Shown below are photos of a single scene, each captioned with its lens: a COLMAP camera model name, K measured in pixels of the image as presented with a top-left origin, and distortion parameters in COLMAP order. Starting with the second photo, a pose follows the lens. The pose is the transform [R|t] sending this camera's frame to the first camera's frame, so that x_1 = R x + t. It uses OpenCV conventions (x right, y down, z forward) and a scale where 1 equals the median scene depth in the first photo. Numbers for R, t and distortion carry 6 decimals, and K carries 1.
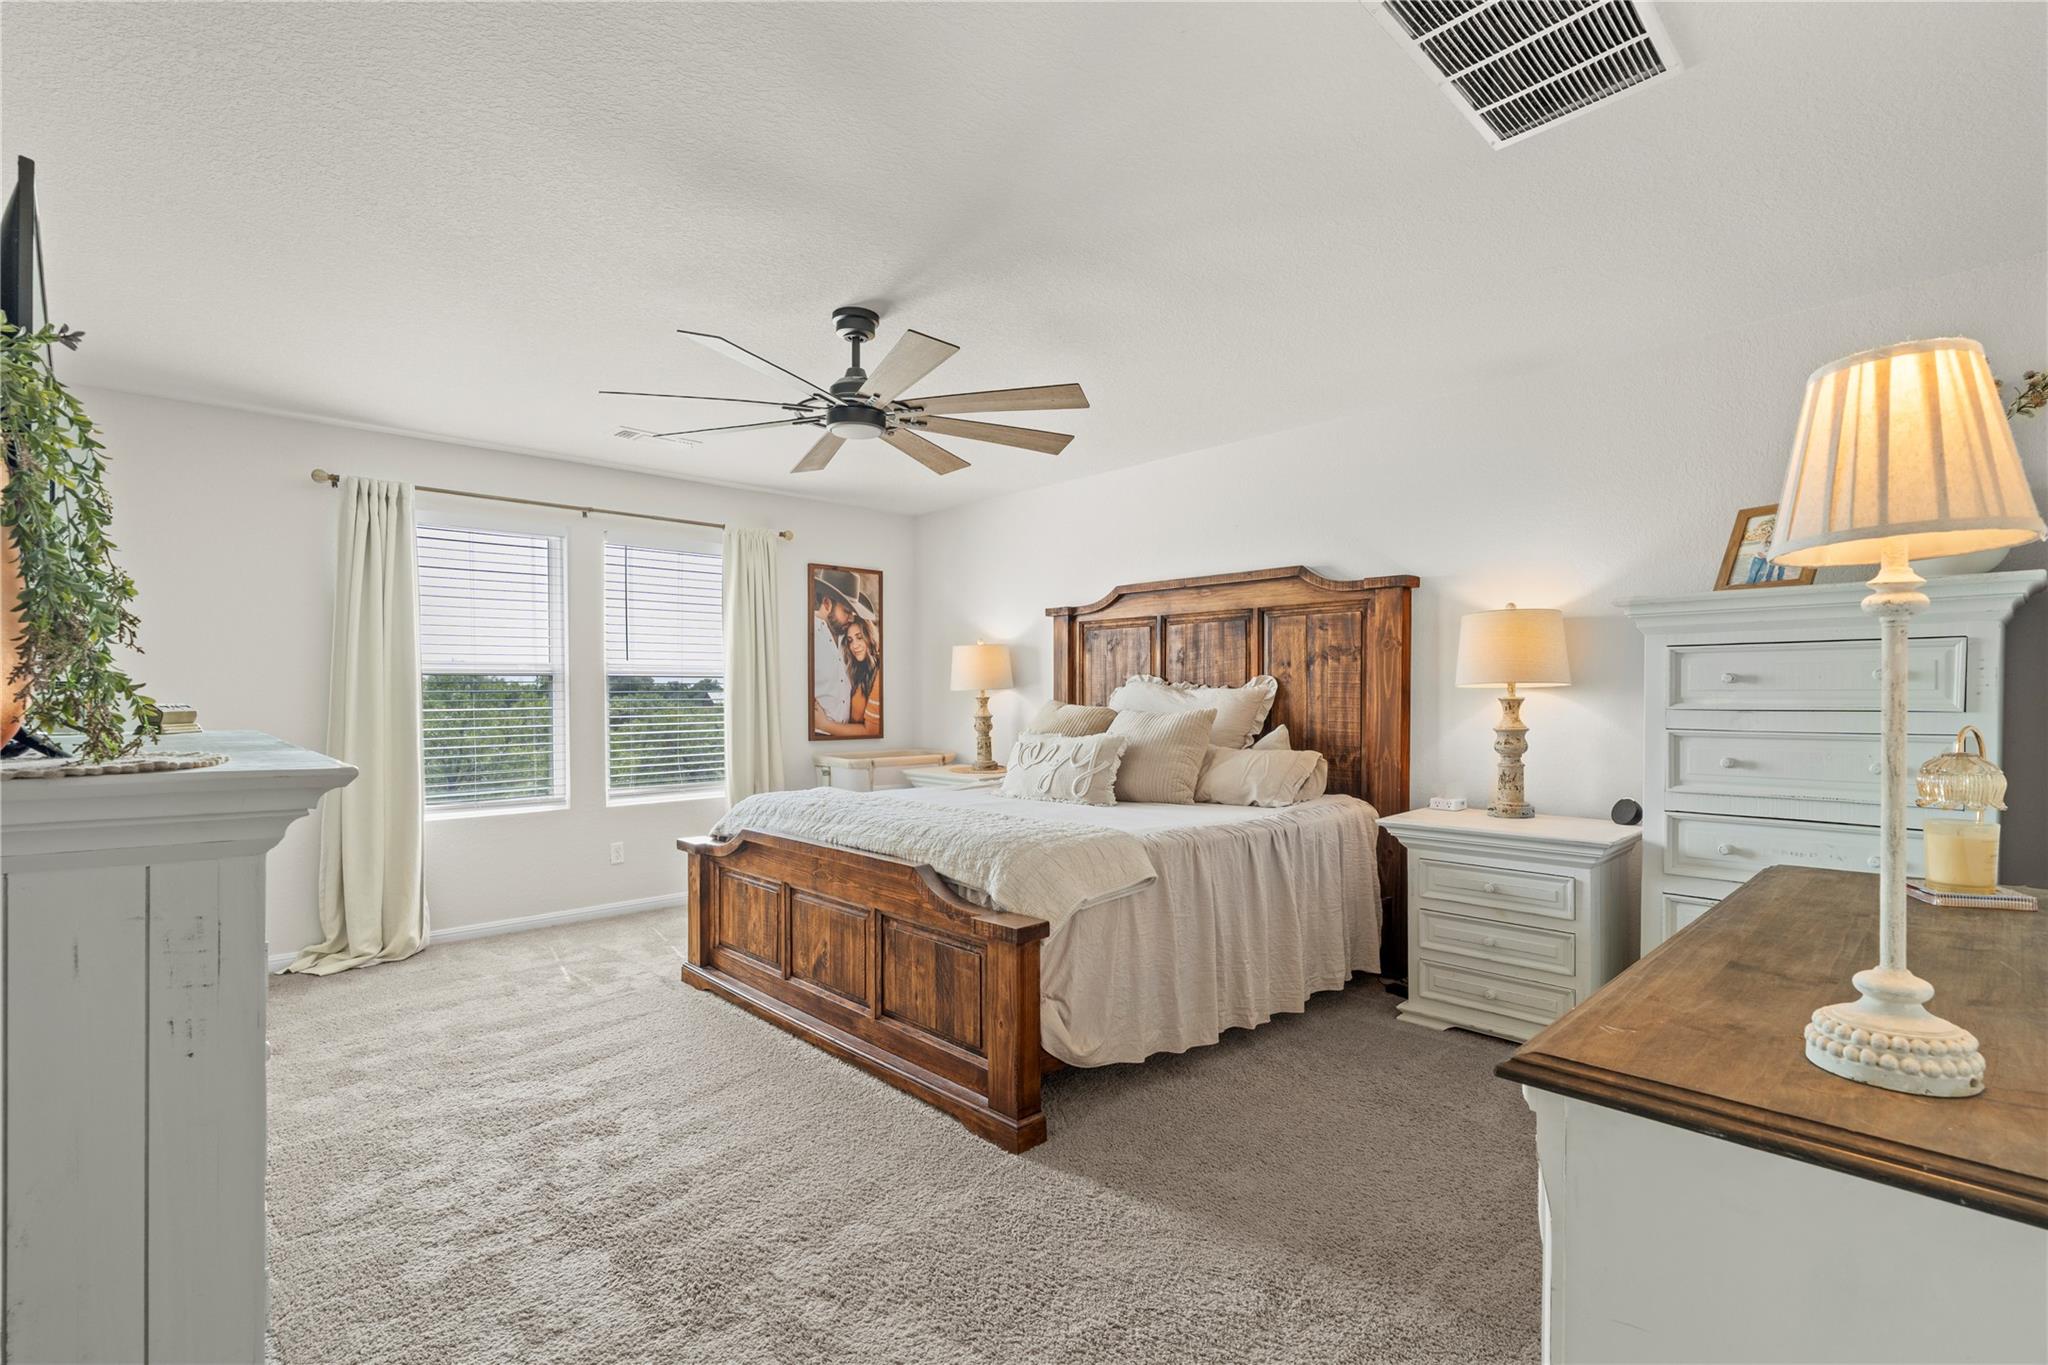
lens RADIAL K [[920.6, 0, 1024.0], [0, 920.6, 682.5], [0, 0, 1]] dist [-0.008322, -0.000324]
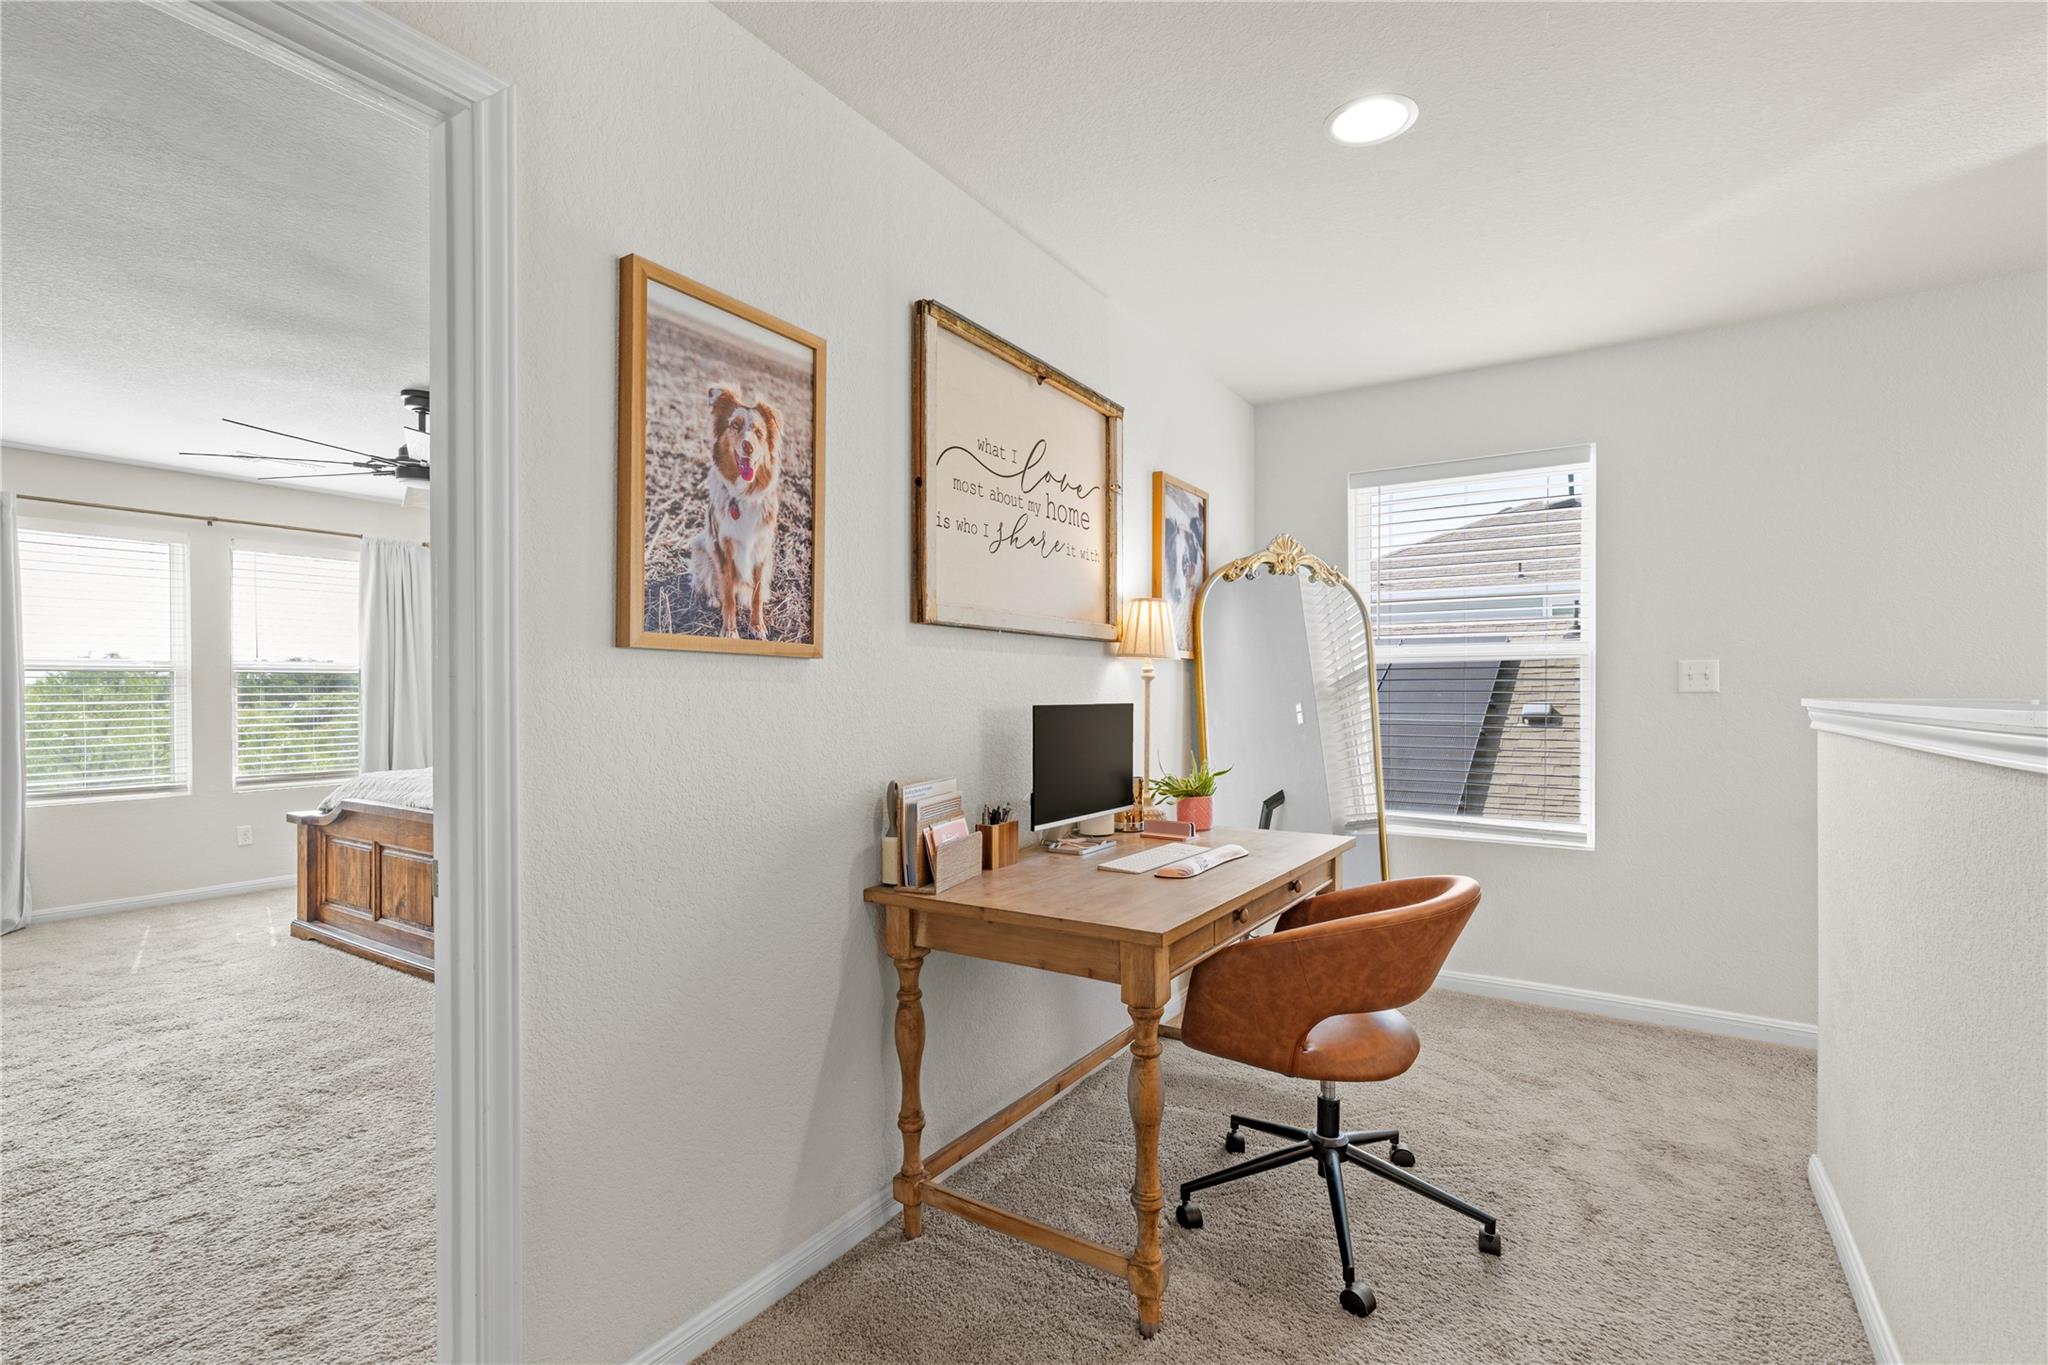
lens RADIAL K [[922.9, 0, 1023.9], [0, 922.9, 673.8], [0, 0, 1]] dist [-0.004482, 0.000135]
pose [[0.974084, 0.002679, 0.226172, 0.277597], [-0.001588, 0.999986, -0.005008, -0.001328], [-0.226183, 0.004519, 0.974074, -0.358039]]
